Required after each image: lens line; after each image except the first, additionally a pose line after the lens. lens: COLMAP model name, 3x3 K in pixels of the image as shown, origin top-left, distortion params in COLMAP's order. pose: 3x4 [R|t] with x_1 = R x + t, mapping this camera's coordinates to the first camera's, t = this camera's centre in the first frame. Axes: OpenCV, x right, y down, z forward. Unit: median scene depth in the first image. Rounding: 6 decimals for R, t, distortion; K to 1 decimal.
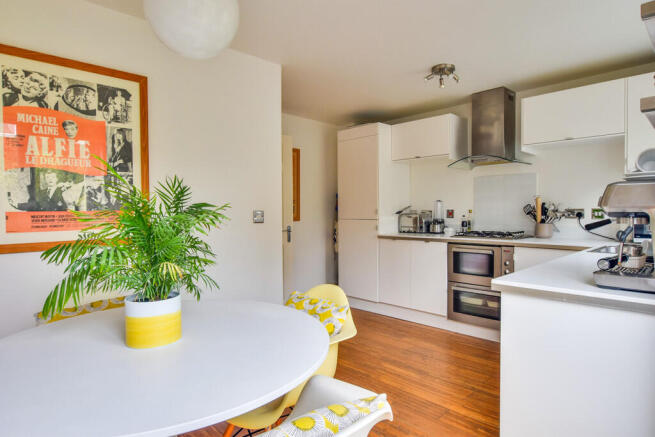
lens RADIAL K [[377.8, 0, 327.5], [0, 377.8, 218.5], [0, 0, 1]] dist [-0.004619, -0.000641]
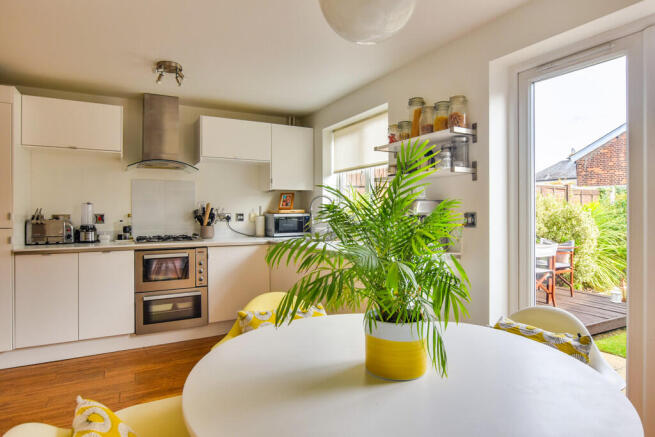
lens RADIAL K [[377.8, 0, 327.5], [0, 377.8, 218.5], [0, 0, 1]] dist [-0.004619, -0.000641]
pose [[0.264603, -0.007155, 0.964331, -0.420971], [0.021017, 0.999778, 0.001651, -0.004038], [-0.964128, 0.019831, 0.264694, 0.313748]]
